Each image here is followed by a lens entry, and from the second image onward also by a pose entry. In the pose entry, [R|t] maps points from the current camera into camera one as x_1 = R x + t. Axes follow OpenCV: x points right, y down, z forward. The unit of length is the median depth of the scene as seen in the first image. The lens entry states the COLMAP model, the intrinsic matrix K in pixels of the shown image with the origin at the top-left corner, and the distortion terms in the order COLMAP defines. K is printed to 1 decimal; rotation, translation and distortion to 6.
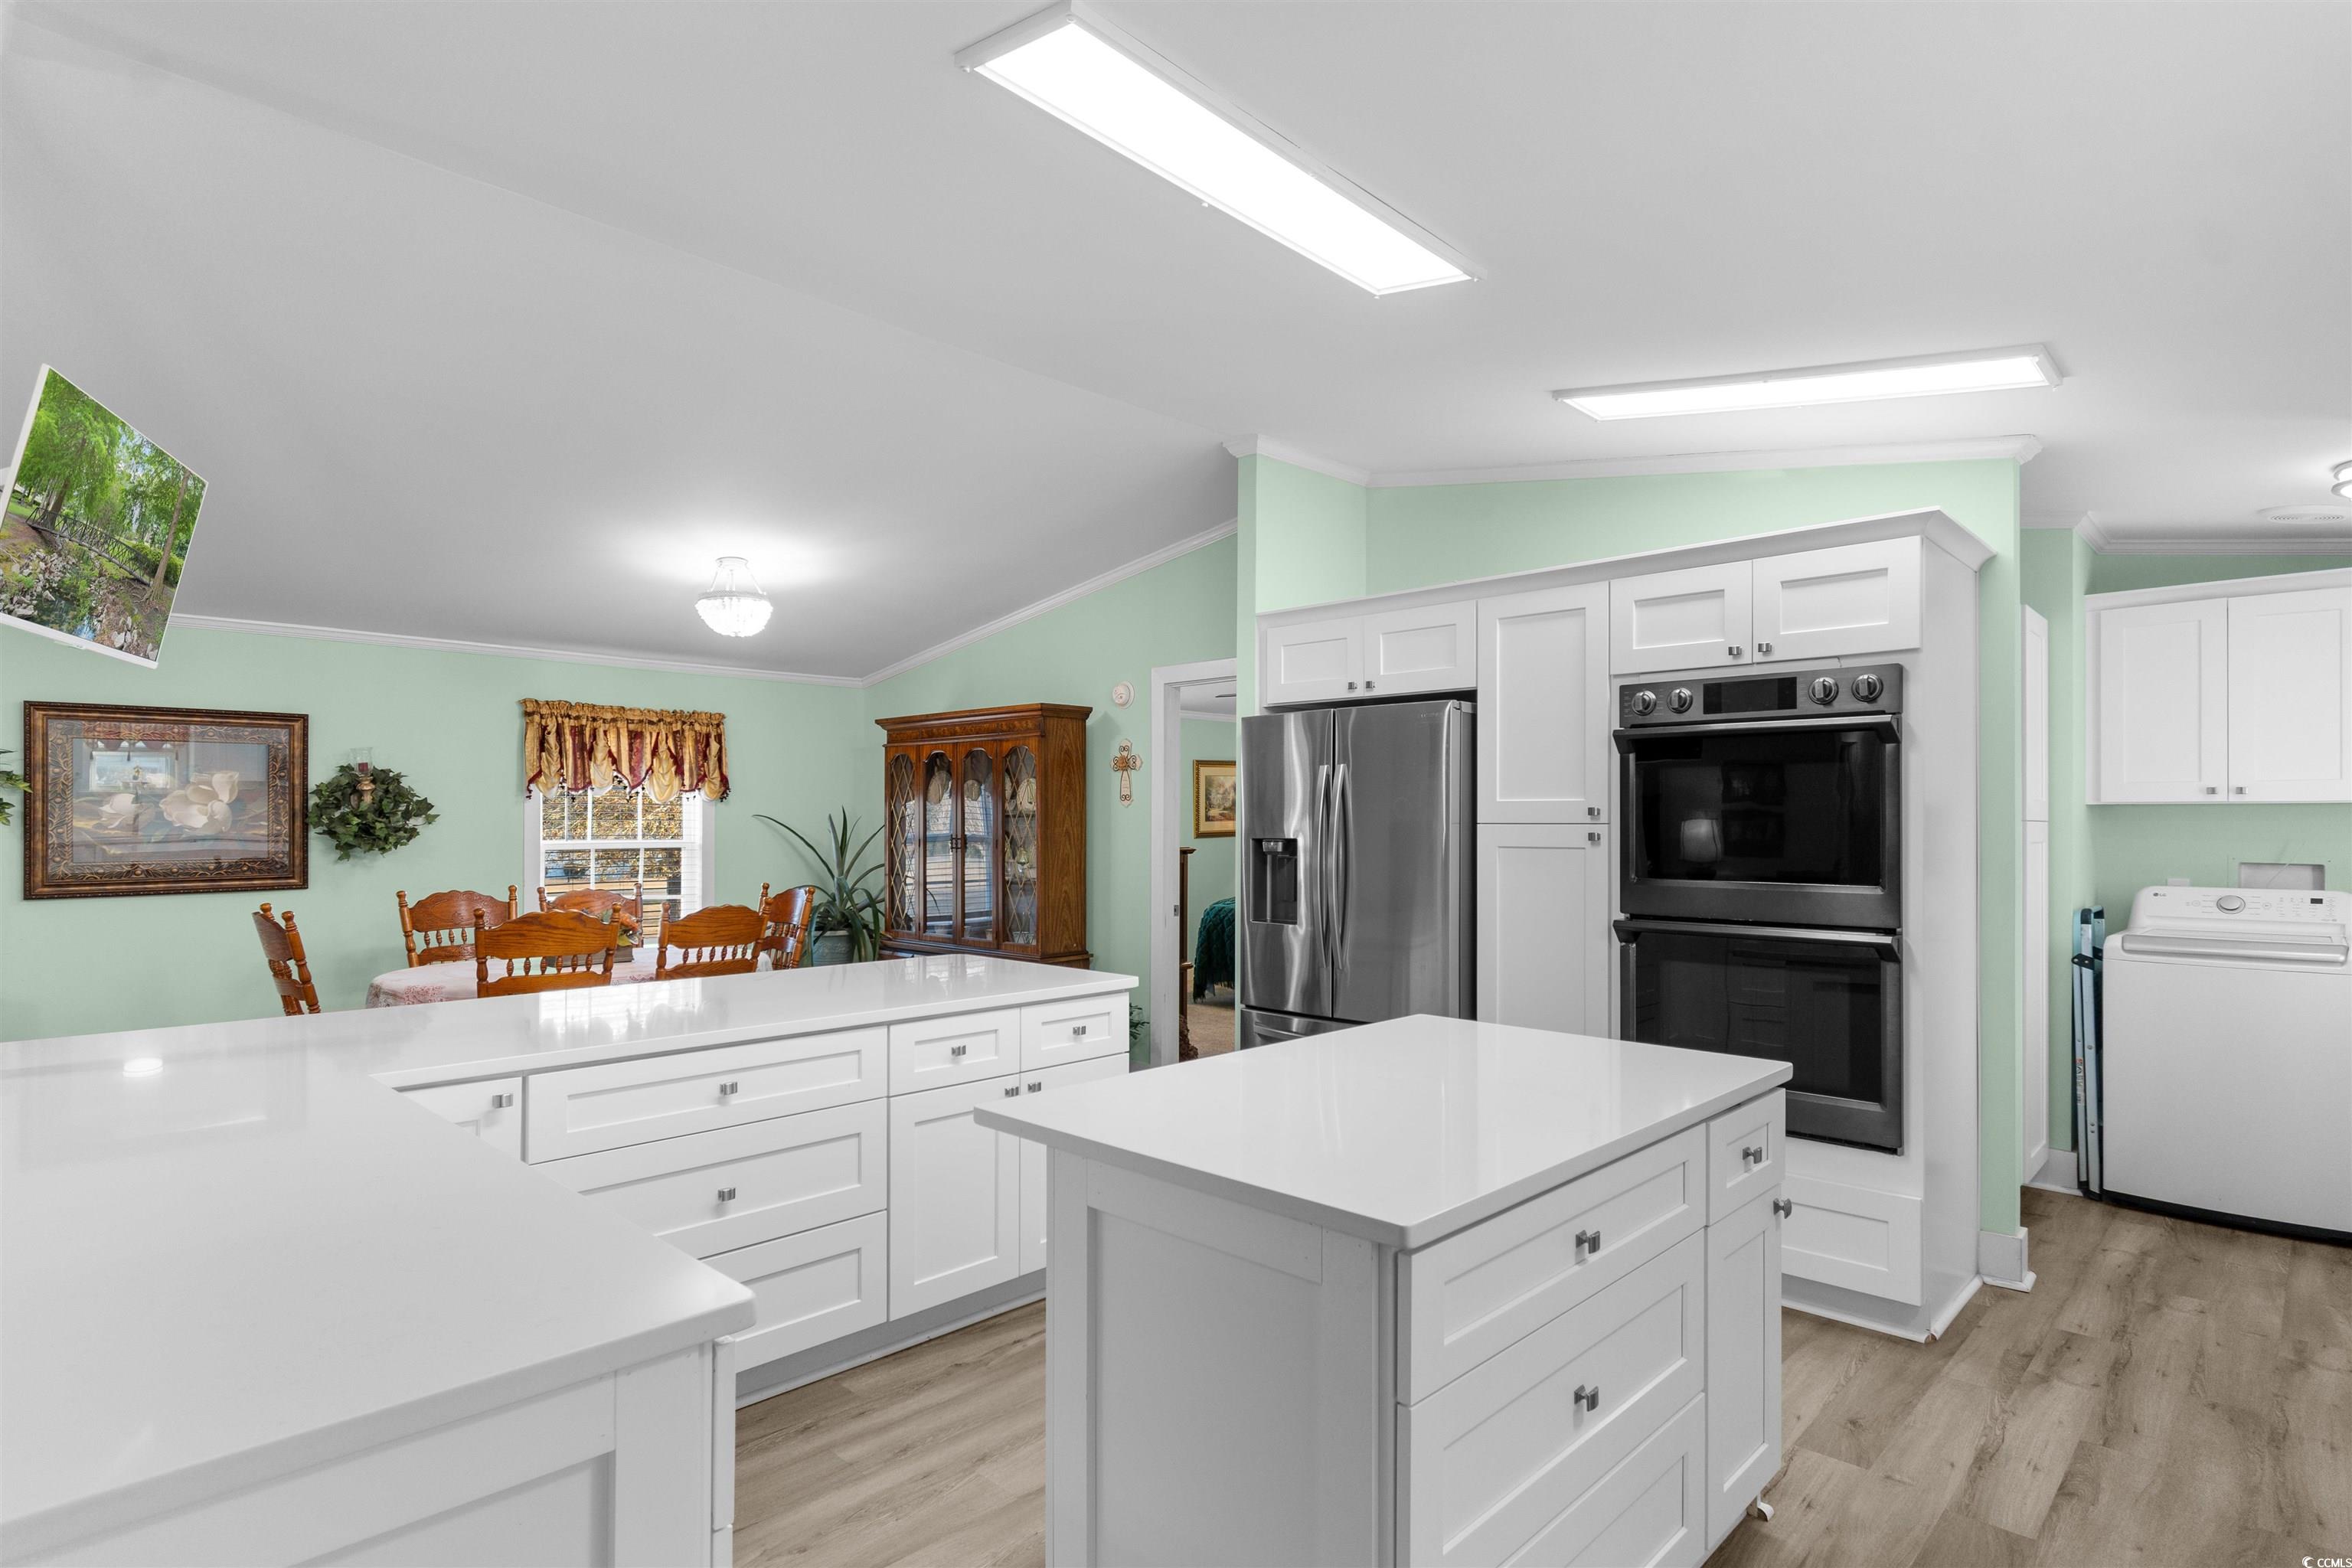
lens RADIAL K [[1211.0, 0, 1176.4], [0, 1211.0, 824.6], [0, 0, 1]] dist [0.003766, 0.000282]
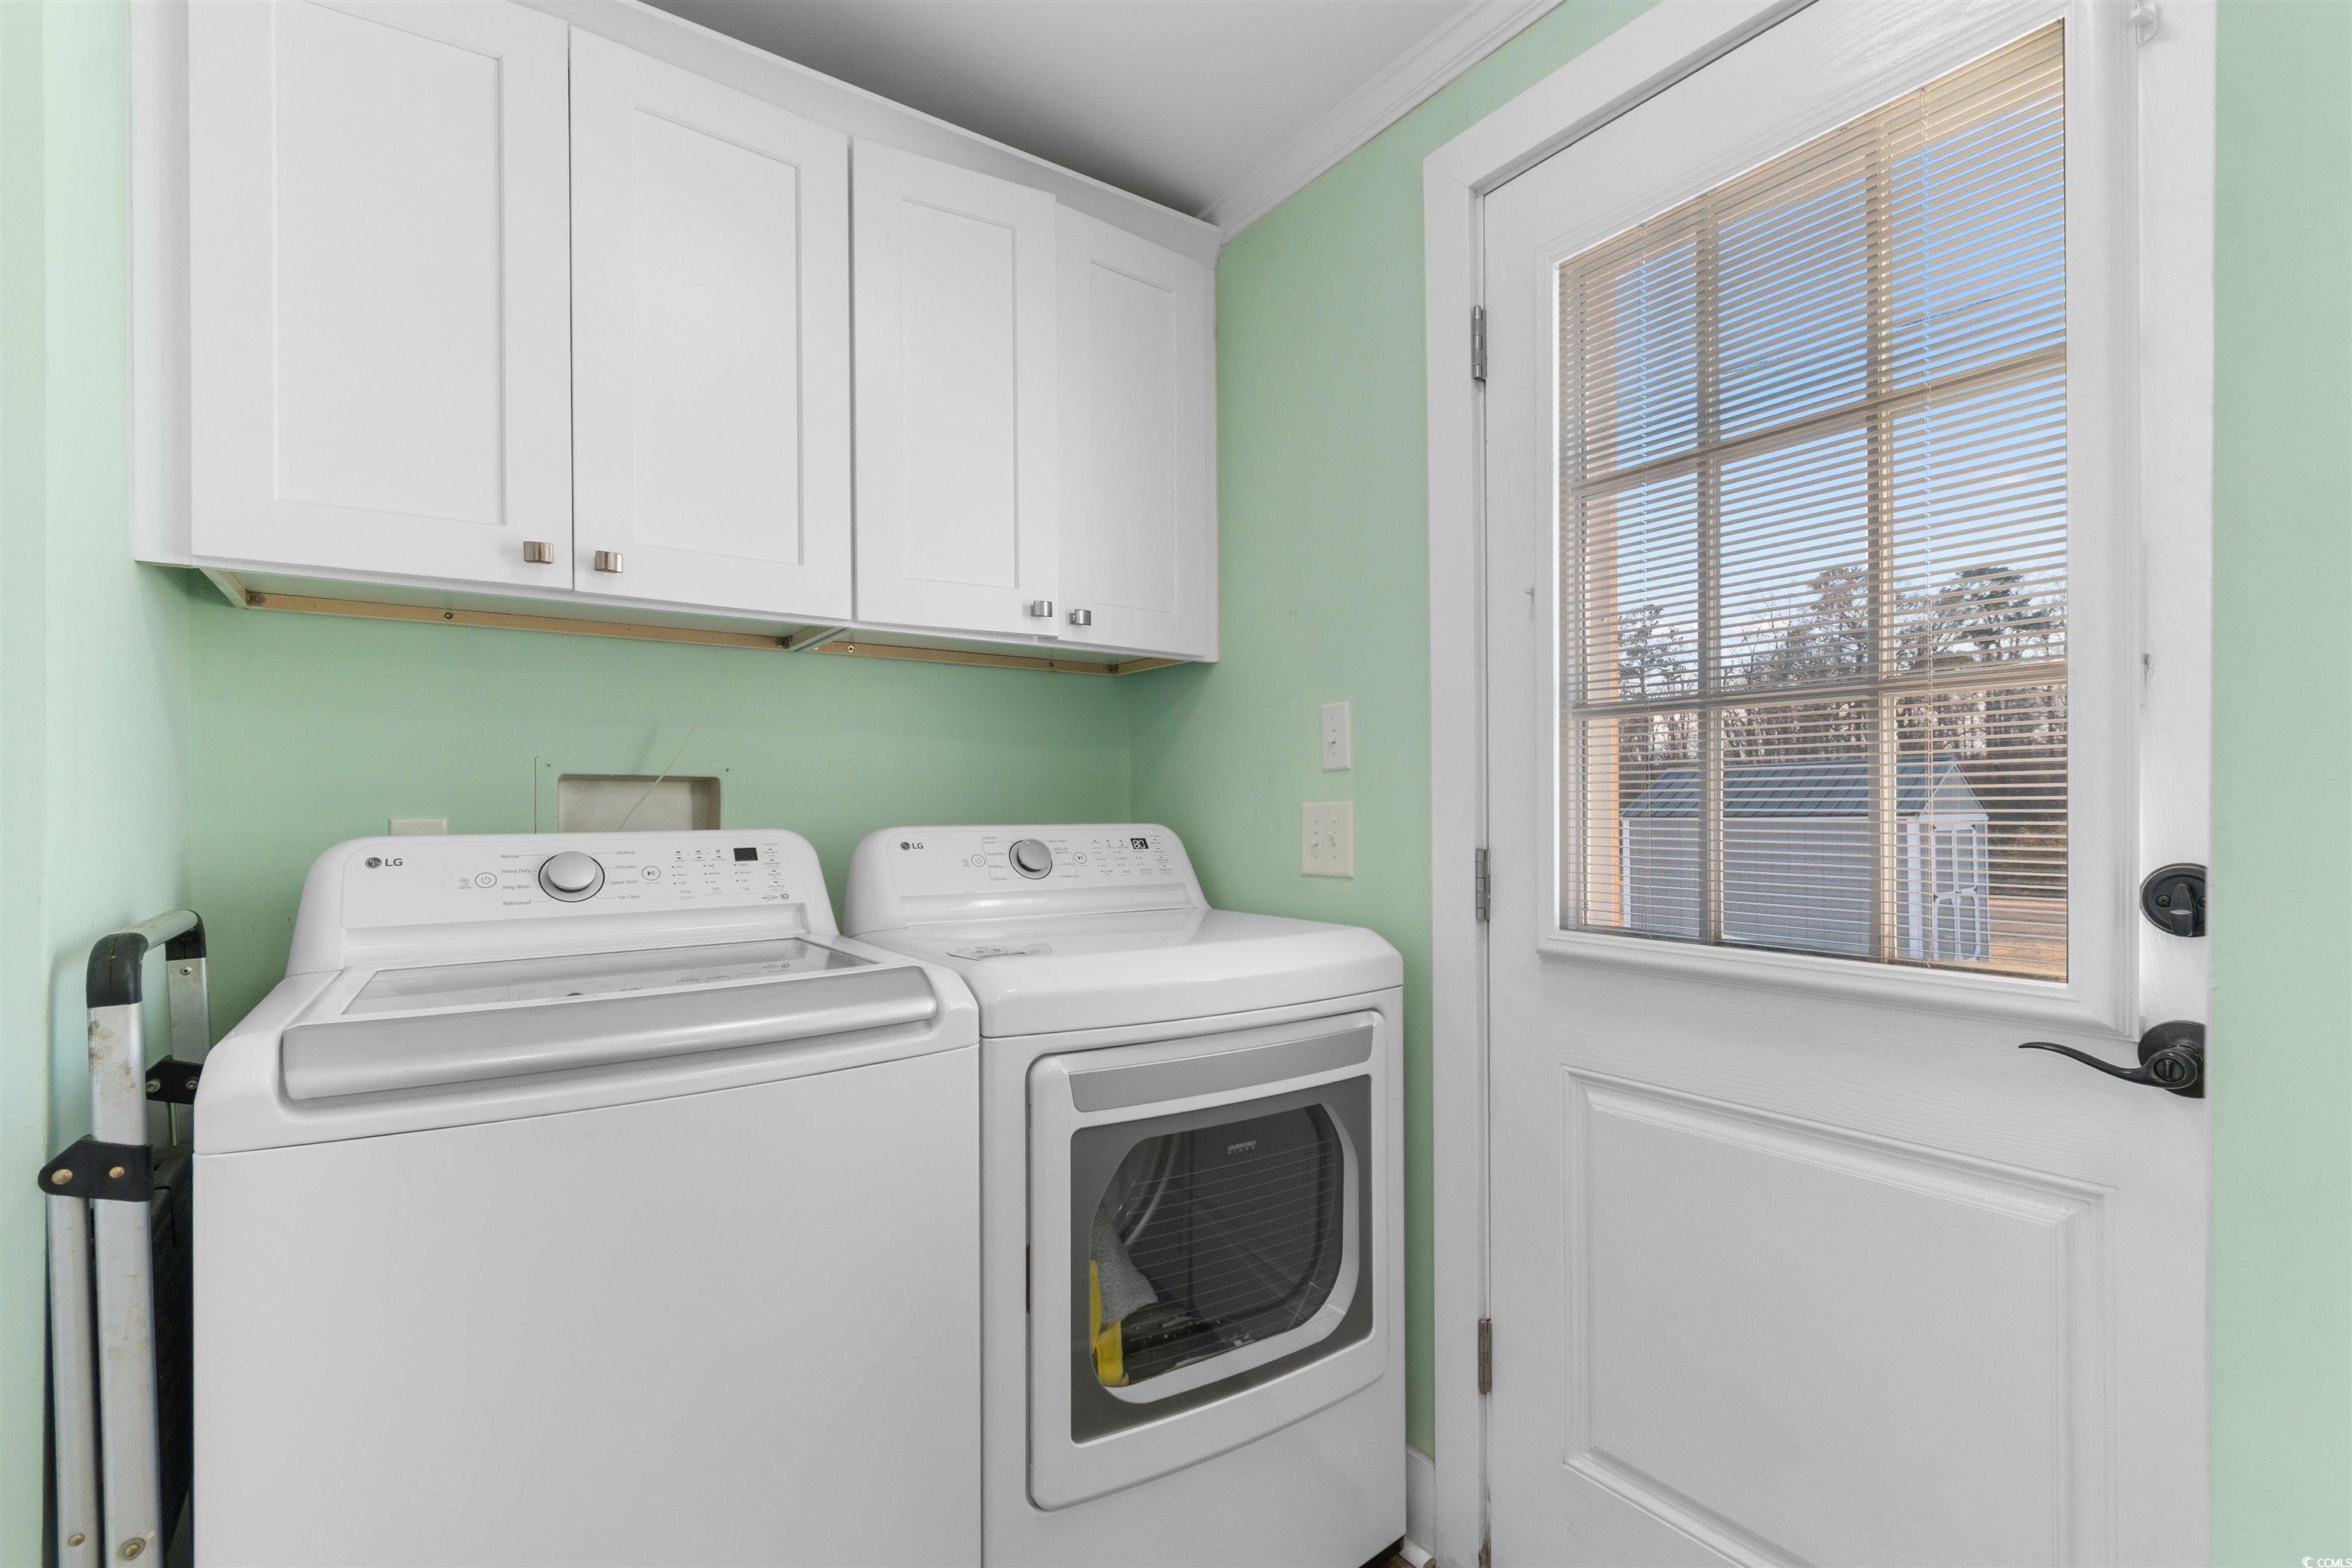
lens RADIAL K [[1049.5, 0, 1166.8], [0, 1049.5, 807.6], [0, 0, 1]] dist [0.001412, 0.000218]
pose [[0.190873, -0.005463, 0.981600, 0.591241], [0.003435, 0.999982, 0.004897, 0.044092], [-0.981609, 0.002437, 0.190888, 0.764983]]
